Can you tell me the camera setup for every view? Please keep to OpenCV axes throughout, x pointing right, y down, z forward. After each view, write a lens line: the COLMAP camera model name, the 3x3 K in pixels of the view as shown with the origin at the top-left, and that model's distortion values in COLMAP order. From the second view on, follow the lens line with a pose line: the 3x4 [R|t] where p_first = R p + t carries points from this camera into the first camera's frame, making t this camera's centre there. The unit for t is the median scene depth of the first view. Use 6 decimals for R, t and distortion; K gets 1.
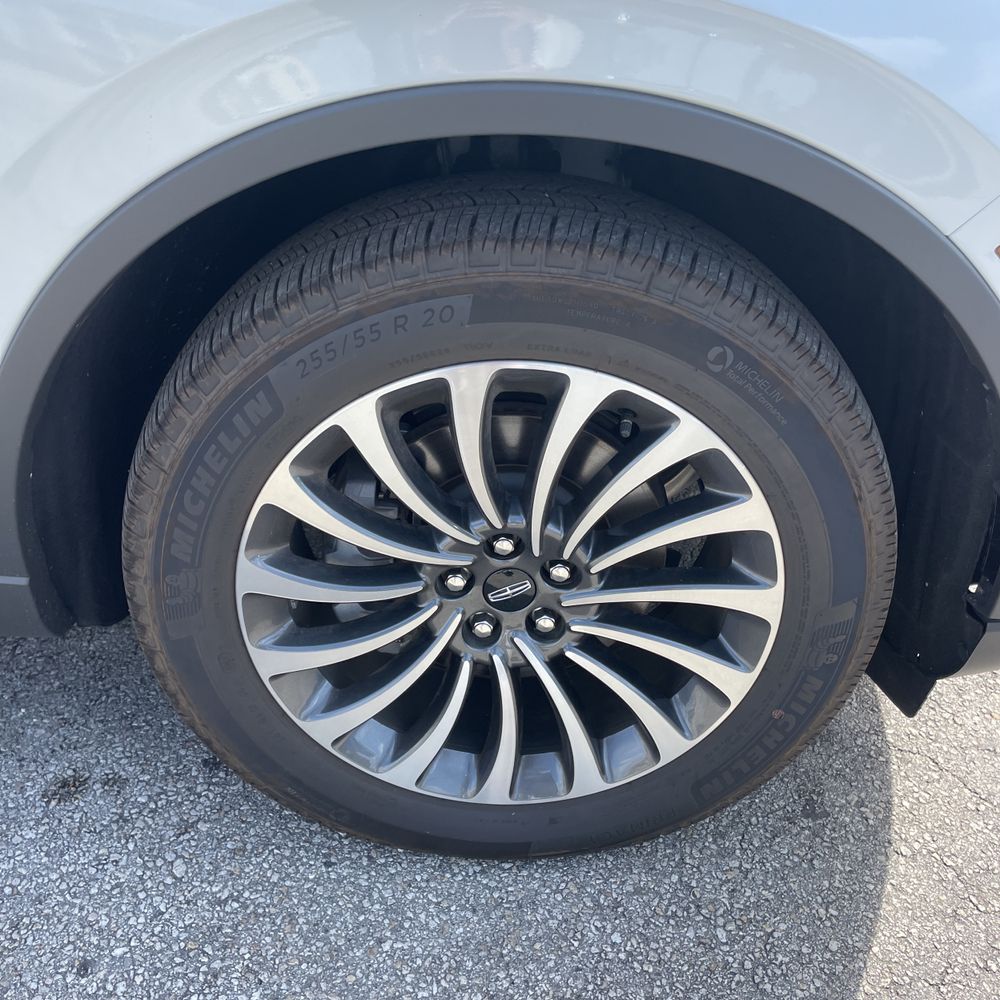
lens RADIAL K [[991.5, 0, 517.4], [0, 991.5, 491.7], [0, 0, 1]] dist [0.089709, -0.117436]
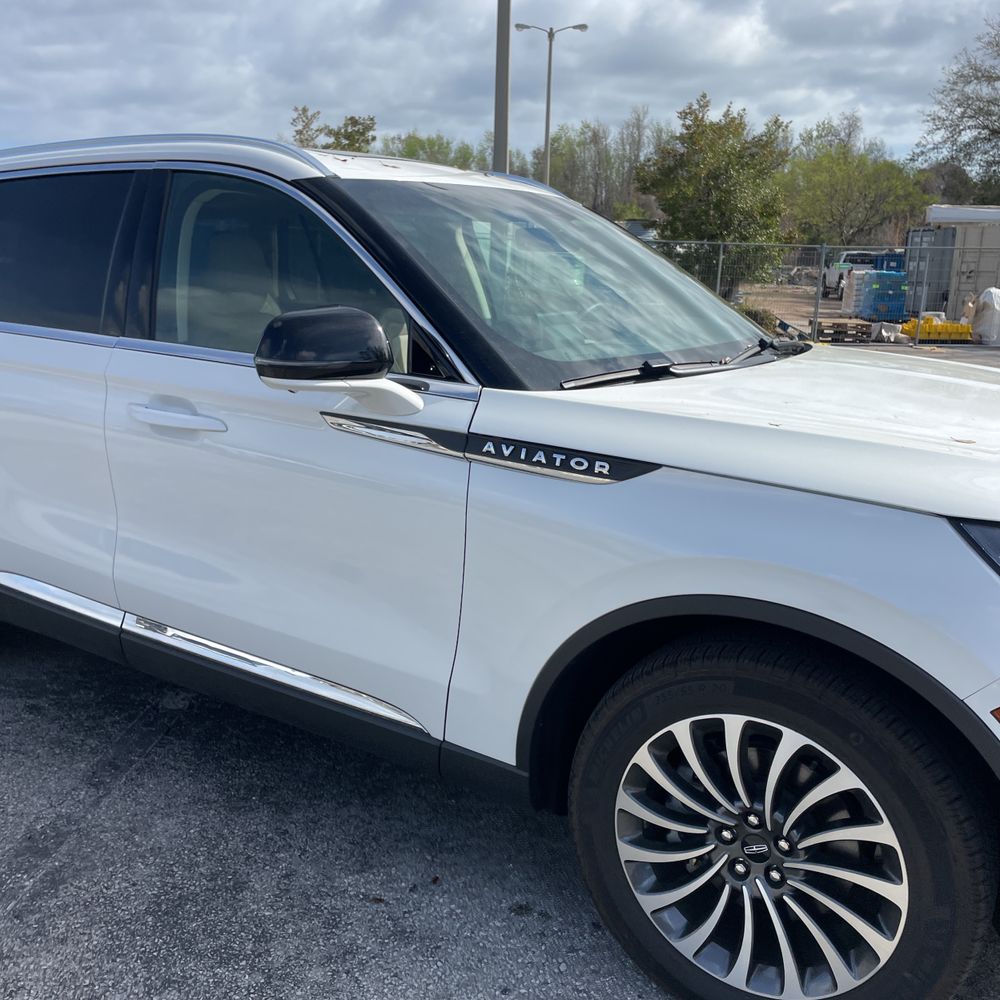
lens RADIAL K [[990.0, 0, 481.7], [0, 990.0, 482.9], [0, 0, 1]] dist [0.058225, -0.080532]
pose [[0.831431, 0.078677, -0.550029, 0.523072], [-0.259901, 0.930019, -0.259838, 0.083383], [0.491094, 0.358991, 0.793695, -0.912620]]
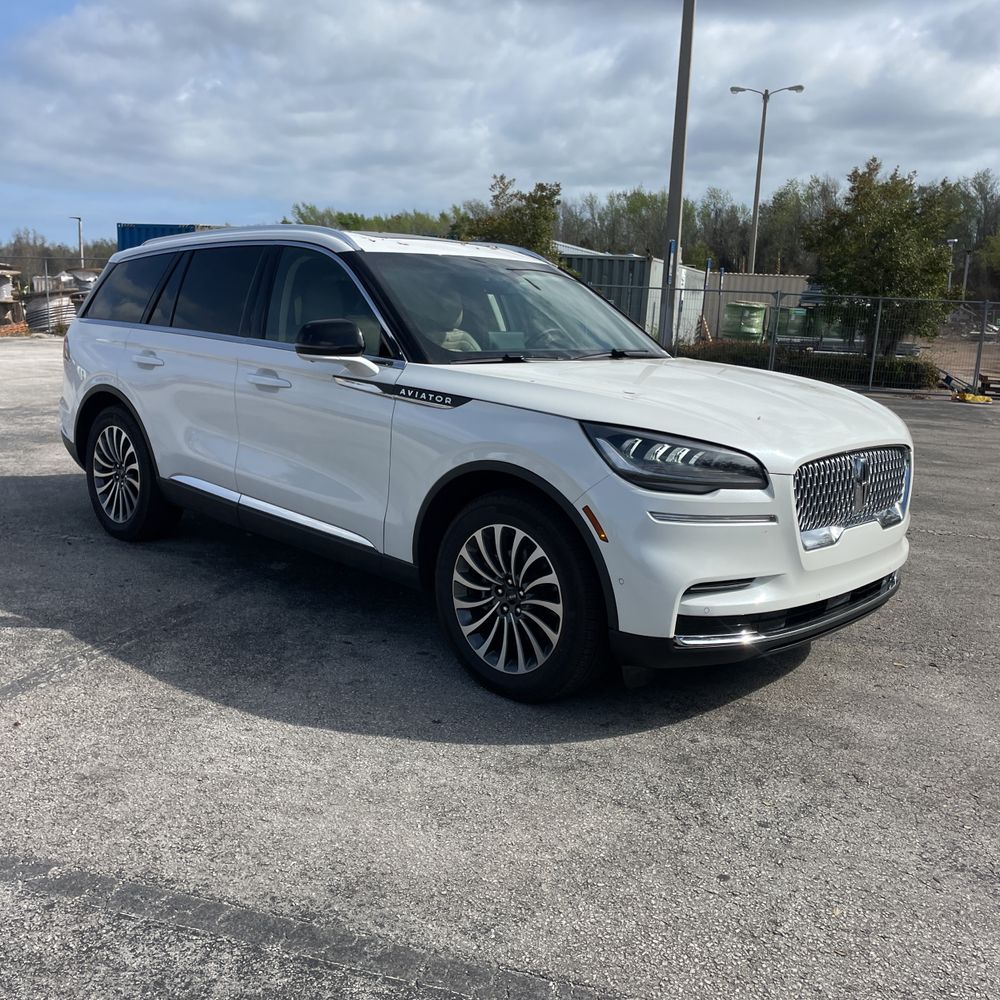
lens RADIAL K [[974.4, 0, 497.9], [0, 974.4, 490.4], [0, 0, 1]] dist [0.098180, -0.120008]
pose [[0.706458, 0.097541, -0.701002, 2.344762], [-0.360817, 0.901717, -0.238156, 0.599701], [0.608875, 0.421180, 0.672219, -1.502929]]
